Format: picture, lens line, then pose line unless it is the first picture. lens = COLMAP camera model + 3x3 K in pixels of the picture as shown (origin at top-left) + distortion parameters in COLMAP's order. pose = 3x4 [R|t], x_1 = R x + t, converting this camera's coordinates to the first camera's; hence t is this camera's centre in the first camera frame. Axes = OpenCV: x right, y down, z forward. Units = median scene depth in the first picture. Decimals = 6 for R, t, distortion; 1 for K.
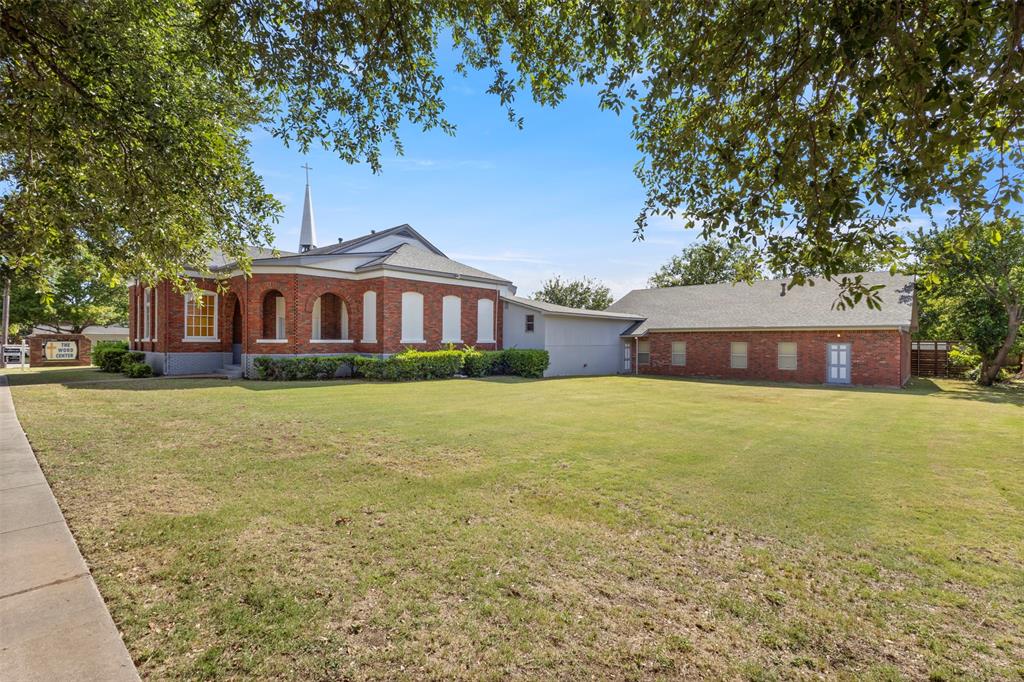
lens RADIAL K [[477.1, 0, 519.0], [0, 477.1, 344.8], [0, 0, 1]] dist [0.009534, 0.000154]
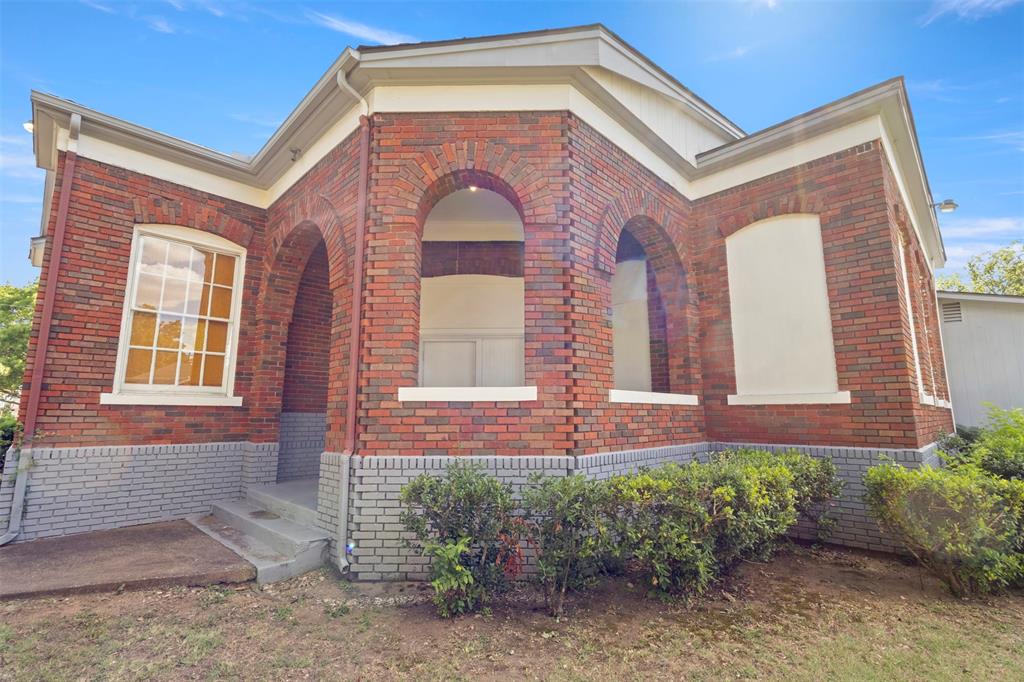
lens RADIAL K [[477.1, 0, 514.5], [0, 477.1, 341.8], [0, 0, 1]] dist [0.009534, 0.000154]
pose [[0.999053, -0.012281, -0.041748, -0.439645], [0.005348, 0.986731, -0.162277, 0.003950], [0.043186, 0.161900, 0.985862, 0.704880]]
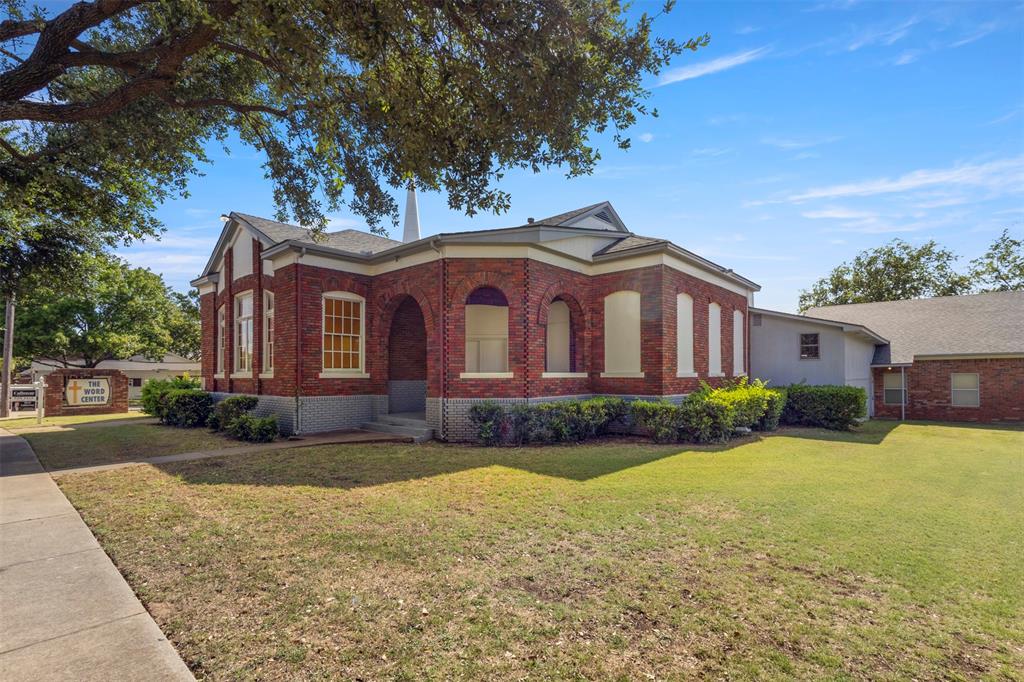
lens RADIAL K [[477.1, 0, 512.4], [0, 477.1, 376.8], [0, 0, 1]] dist [0.009534, 0.000154]
pose [[0.999953, -0.007406, 0.006324, -0.443114], [0.007438, 0.999960, -0.005028, -0.002625], [-0.006287, 0.005075, 0.999967, 0.385828]]
